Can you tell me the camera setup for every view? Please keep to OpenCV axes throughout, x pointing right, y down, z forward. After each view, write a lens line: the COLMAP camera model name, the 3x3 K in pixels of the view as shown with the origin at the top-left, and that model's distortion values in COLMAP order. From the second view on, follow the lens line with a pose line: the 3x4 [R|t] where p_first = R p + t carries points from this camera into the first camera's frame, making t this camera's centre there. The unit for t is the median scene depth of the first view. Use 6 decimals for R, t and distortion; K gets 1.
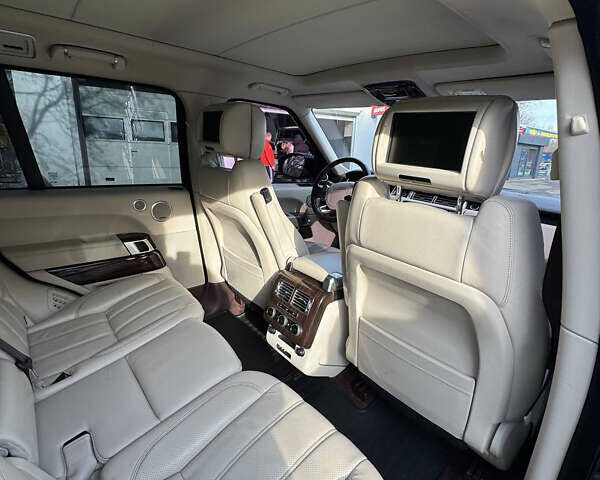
lens RADIAL K [[315.6, 0, 298.7], [0, 315.6, 238.0], [0, 0, 1]] dist [0.000928, -0.001860]
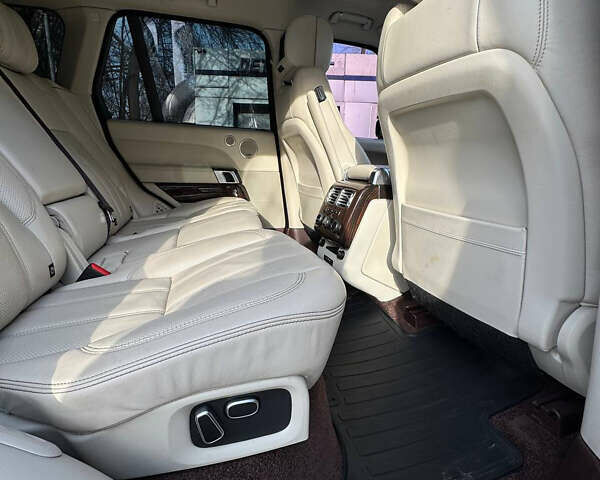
lens RADIAL K [[315.6, 0, 297.5], [0, 315.6, 238.3], [0, 0, 1]] dist [0.000928, -0.001860]
pose [[0.913123, 0.055083, -0.403946, 0.240787], [-0.086298, 0.994493, -0.059467, 0.354351], [0.398445, 0.089161, 0.912848, 0.103379]]
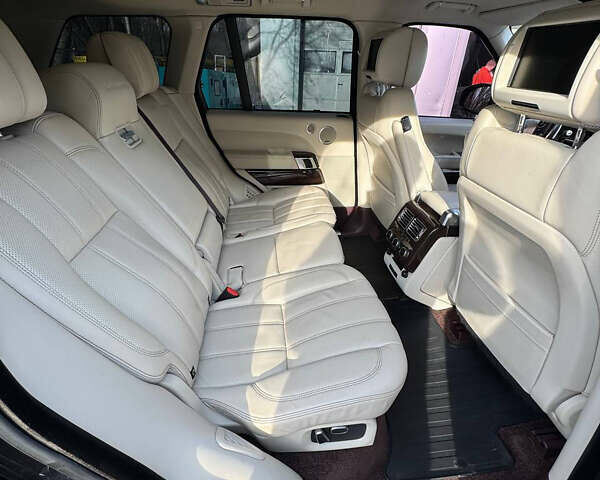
lens RADIAL K [[315.6, 0, 298.5], [0, 315.6, 237.6], [0, 0, 1]] dist [0.000928, -0.001860]
pose [[0.824600, 0.243852, -0.510461, 0.216527], [-0.147328, 0.963759, 0.222403, 0.045531], [0.546195, -0.108188, 0.830642, -0.100021]]
